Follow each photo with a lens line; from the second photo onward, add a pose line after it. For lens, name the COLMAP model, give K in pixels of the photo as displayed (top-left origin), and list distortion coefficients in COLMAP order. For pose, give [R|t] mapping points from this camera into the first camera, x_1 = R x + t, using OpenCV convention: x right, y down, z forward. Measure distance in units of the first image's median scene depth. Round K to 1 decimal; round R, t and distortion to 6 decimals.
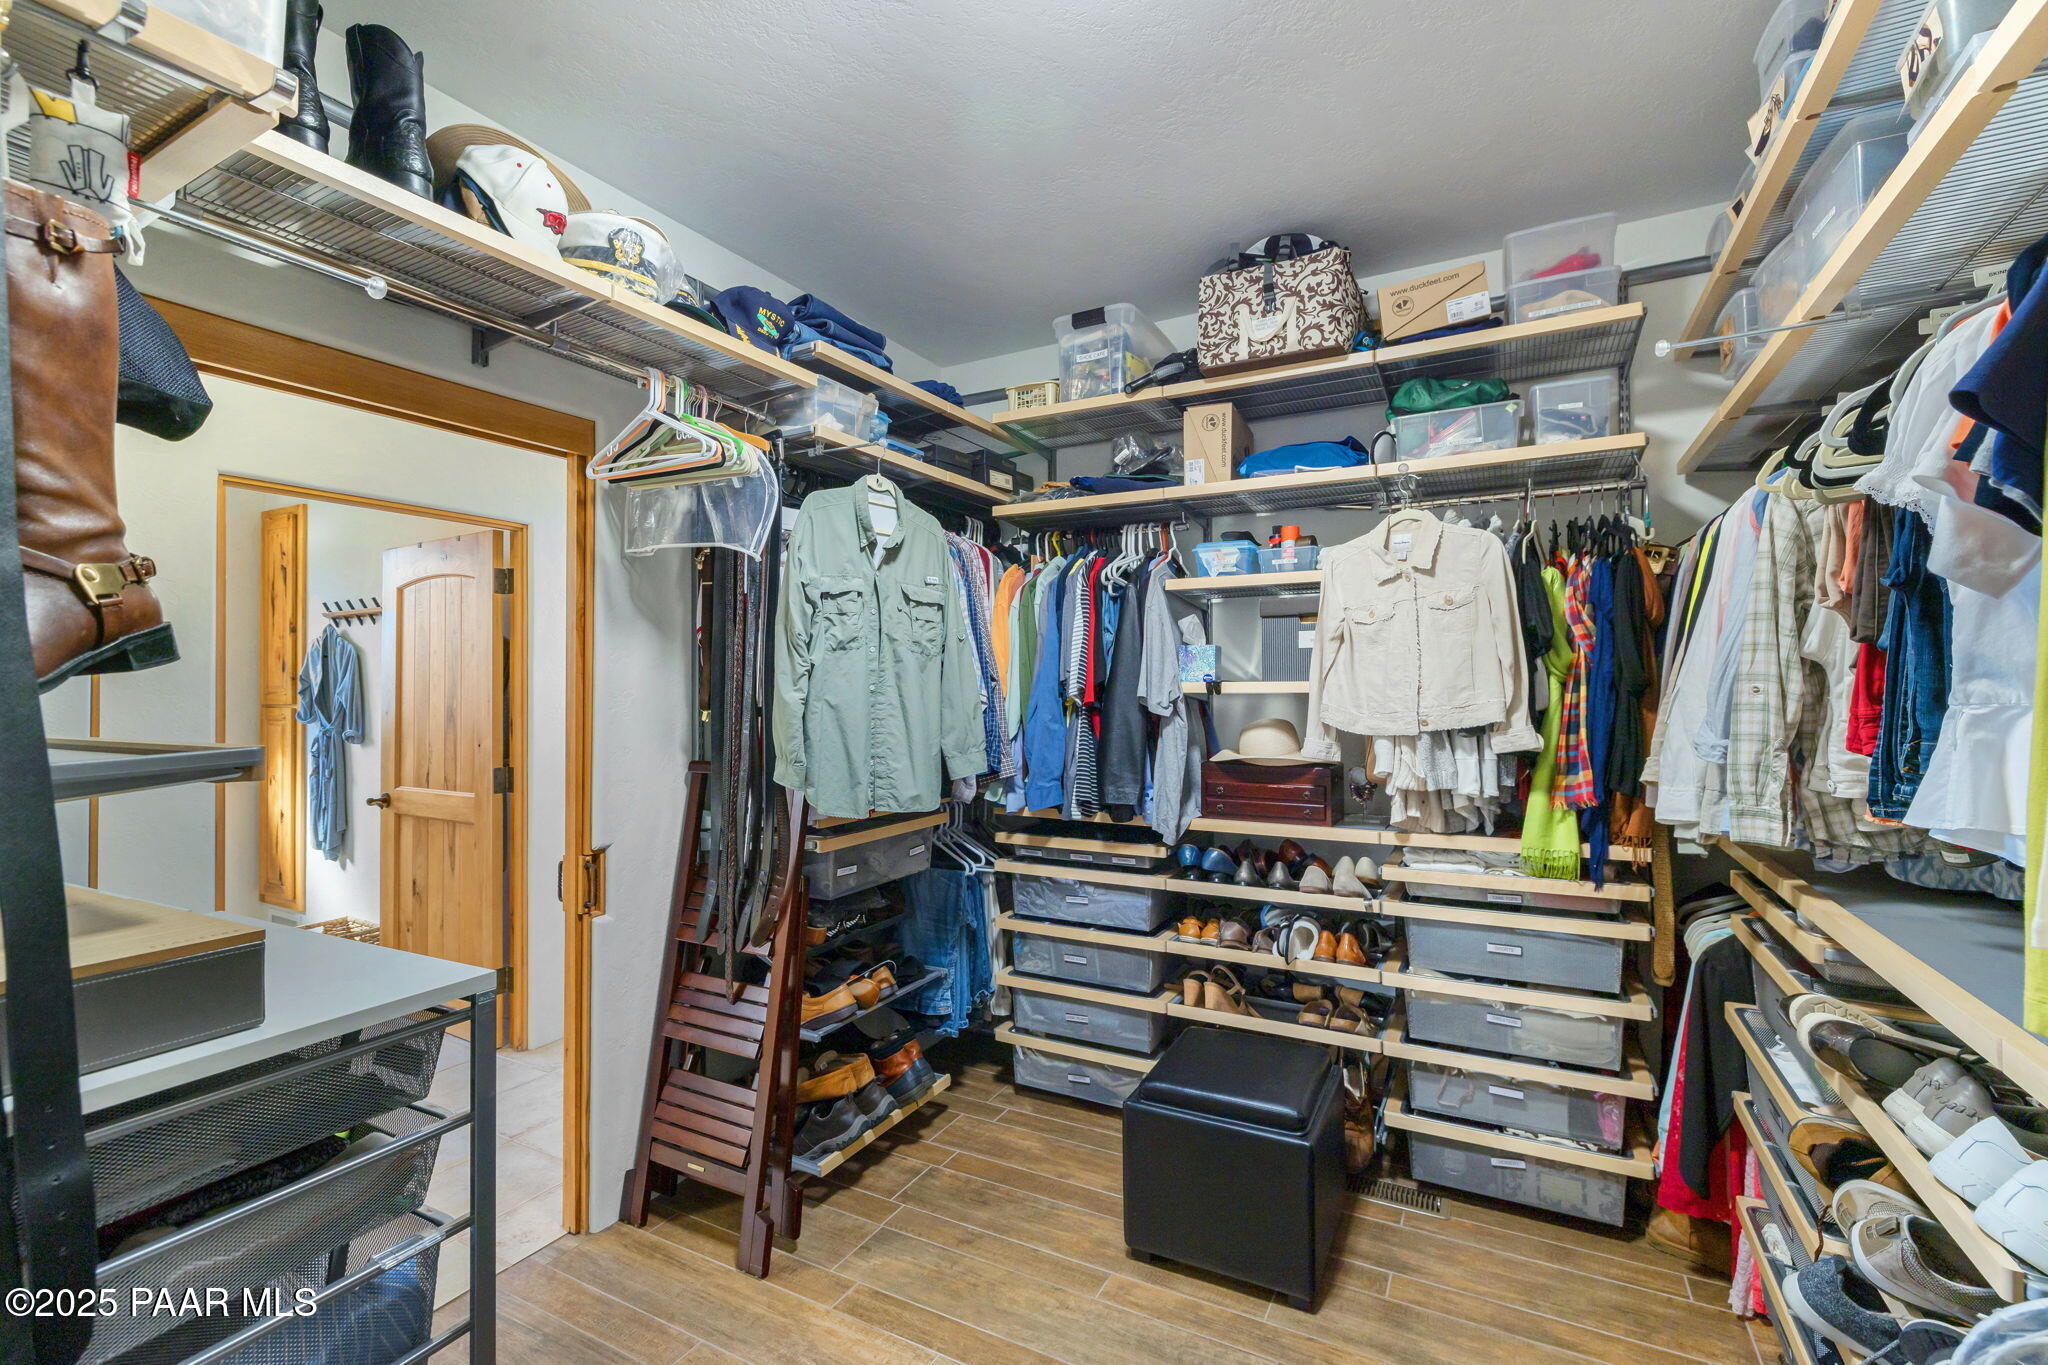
lens RADIAL K [[866.8, 0, 1026.4], [0, 866.8, 690.4], [0, 0, 1]] dist [-0.001441, -0.000914]
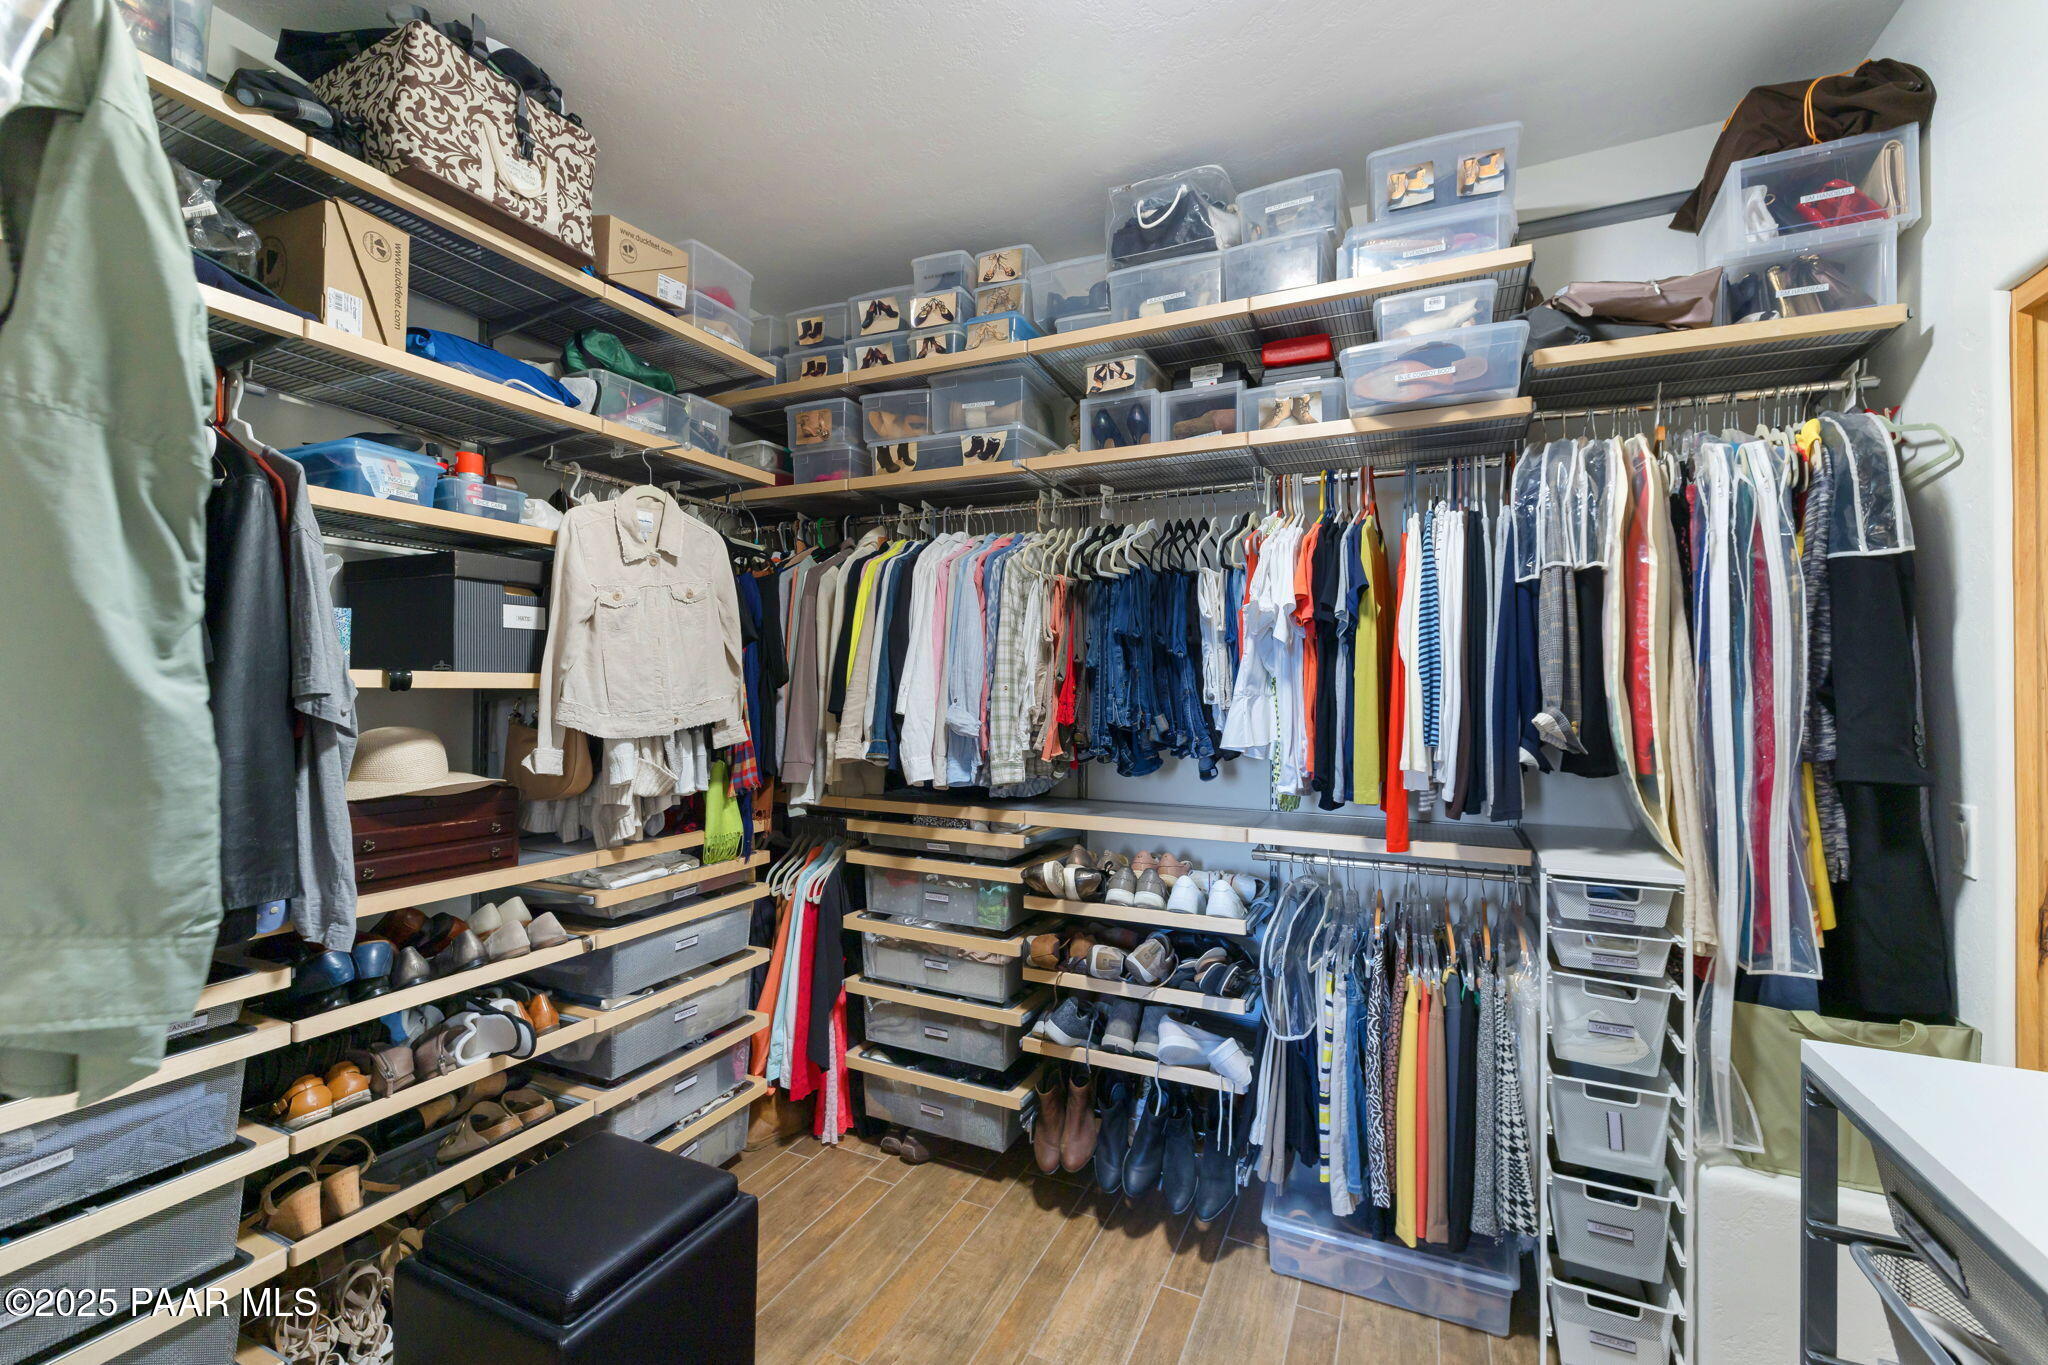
lens RADIAL K [[866.8, 0, 1022.8], [0, 866.8, 676.9], [0, 0, 1]] dist [-0.001441, -0.000914]
pose [[-0.039164, 0.014576, 0.999126, -0.447968], [-0.010896, 0.999828, -0.015013, -0.000836], [-0.999173, -0.011475, -0.038999, 0.613556]]
